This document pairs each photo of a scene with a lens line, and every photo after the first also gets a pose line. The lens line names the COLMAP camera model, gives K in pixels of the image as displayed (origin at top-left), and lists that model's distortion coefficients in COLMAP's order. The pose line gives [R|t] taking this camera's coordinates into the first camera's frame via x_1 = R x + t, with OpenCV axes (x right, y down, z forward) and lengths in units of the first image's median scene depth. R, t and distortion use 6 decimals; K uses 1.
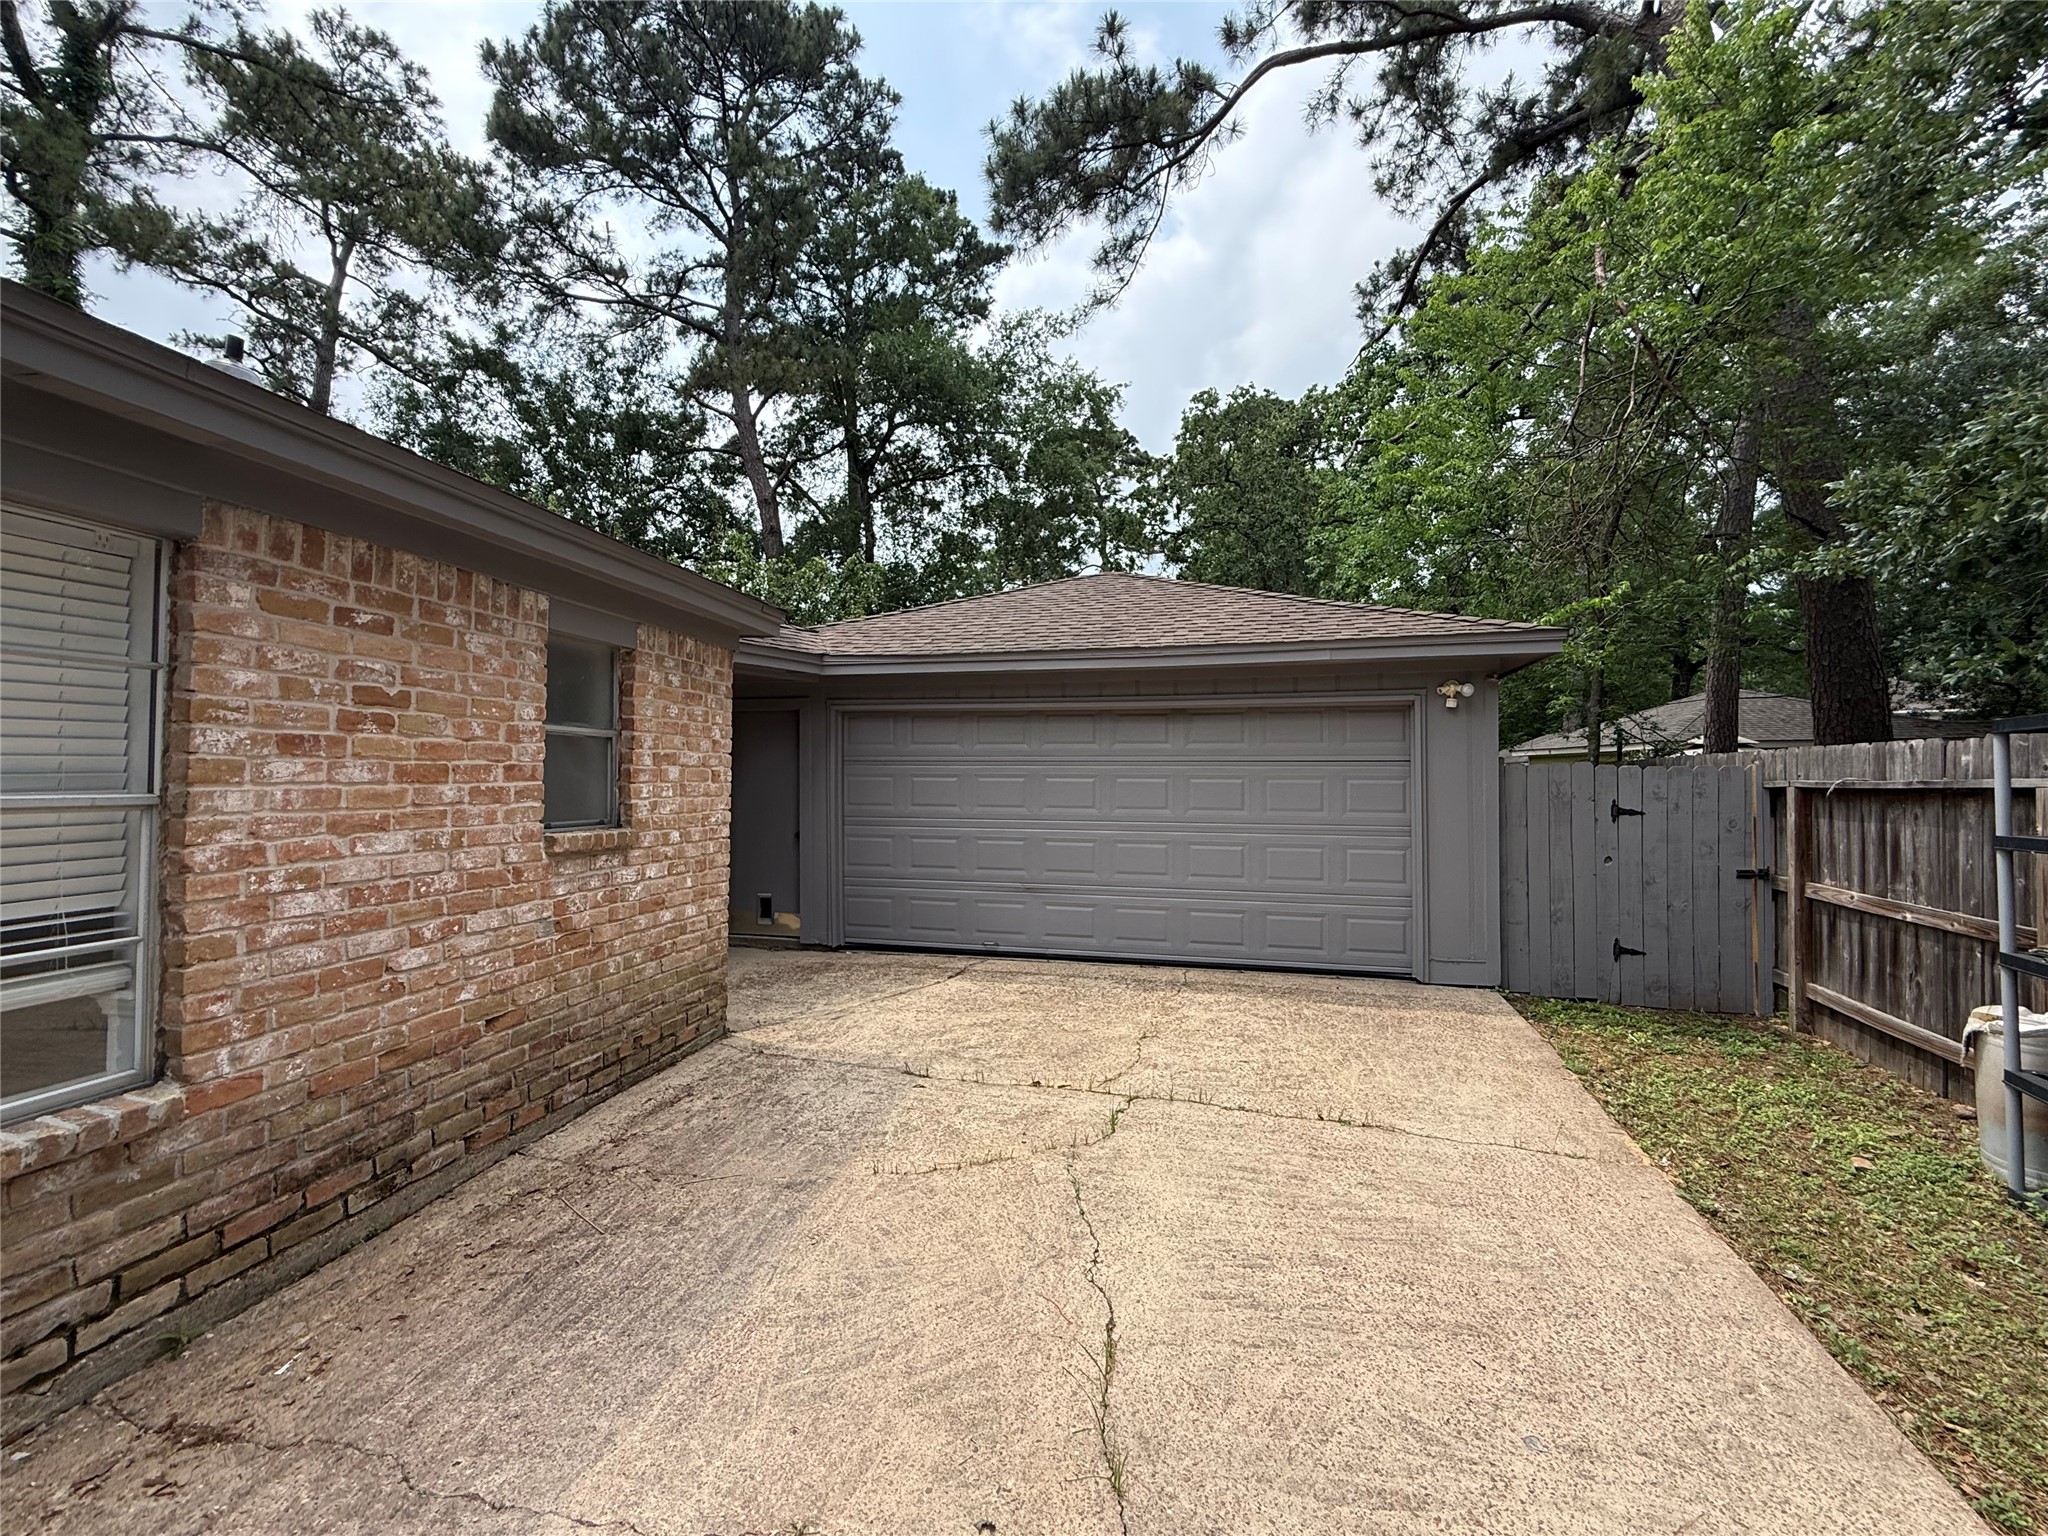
lens RADIAL K [[816.3, 0, 1021.6], [0, 816.3, 767.7], [0, 0, 1]] dist [-0.000078, -0.000372]
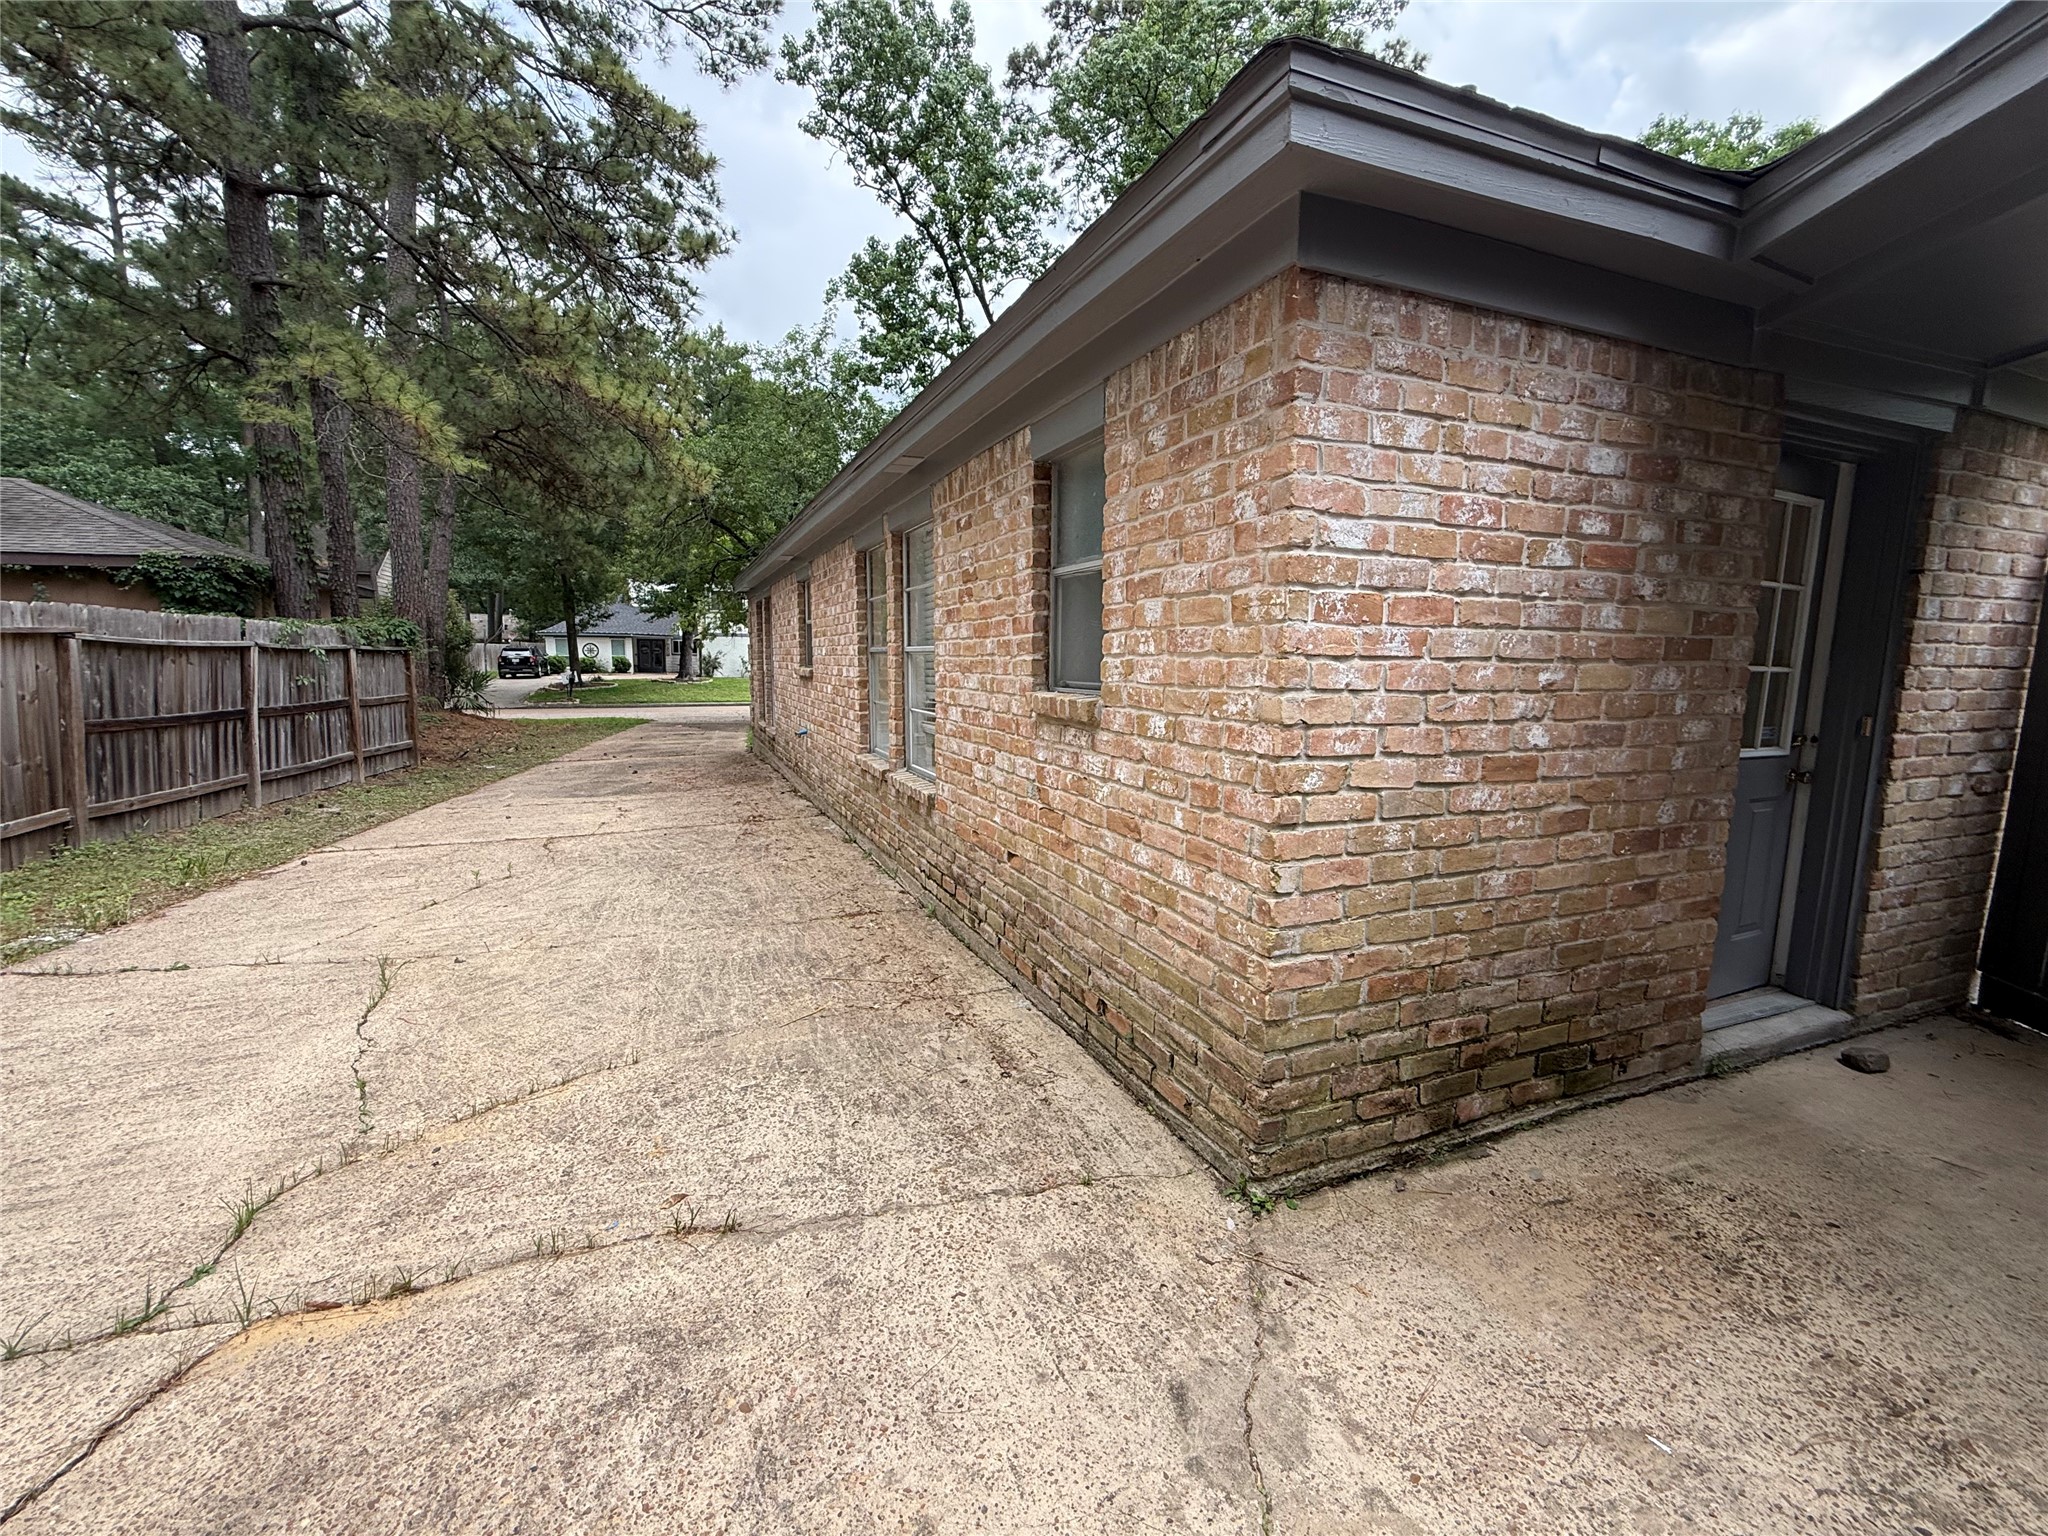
lens RADIAL K [[816.3, 0, 989.5], [0, 816.3, 757.9], [0, 0, 1]] dist [-0.000078, -0.000372]
pose [[-0.830652, 0.058727, -0.553686, -0.018701], [-0.002514, 0.994016, 0.109202, 0.048781], [0.556787, 0.092101, -0.825534, 1.503923]]
